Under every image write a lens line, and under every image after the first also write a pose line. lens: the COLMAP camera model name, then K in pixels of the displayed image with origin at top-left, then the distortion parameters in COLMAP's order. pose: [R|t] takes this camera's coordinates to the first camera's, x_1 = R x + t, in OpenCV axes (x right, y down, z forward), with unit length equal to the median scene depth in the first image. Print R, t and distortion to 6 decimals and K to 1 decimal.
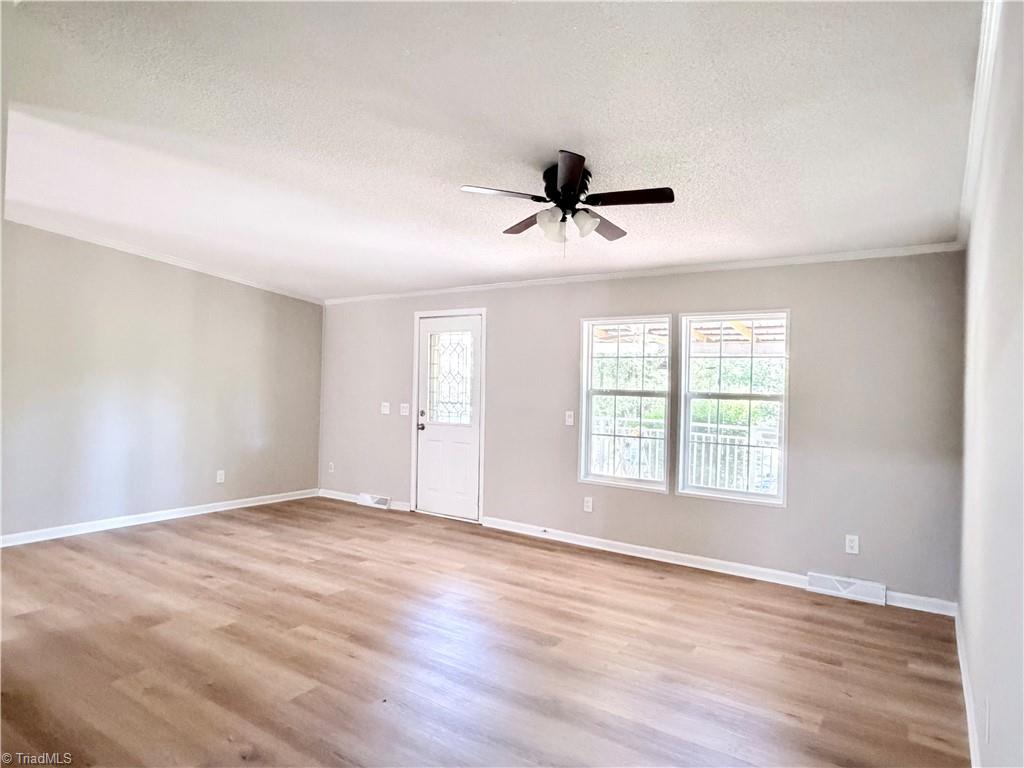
lens RADIAL K [[607.8, 0, 504.6], [0, 607.8, 385.3], [0, 0, 1]] dist [-0.000470, -0.001348]
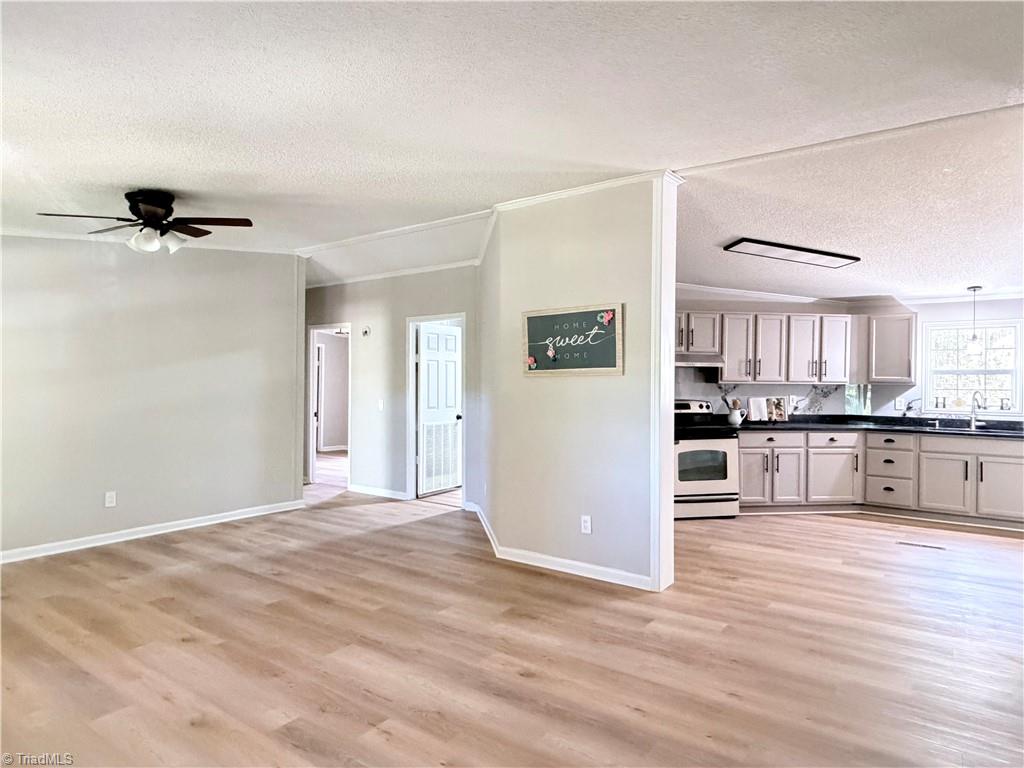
lens RADIAL K [[607.8, 0, 506.9], [0, 607.8, 383.6], [0, 0, 1]] dist [-0.000470, -0.001348]
pose [[-0.999329, -0.028466, 0.023045, -0.445584], [-0.028360, 0.999586, 0.004927, -0.014110], [-0.023176, 0.004270, -0.999722, 1.585837]]
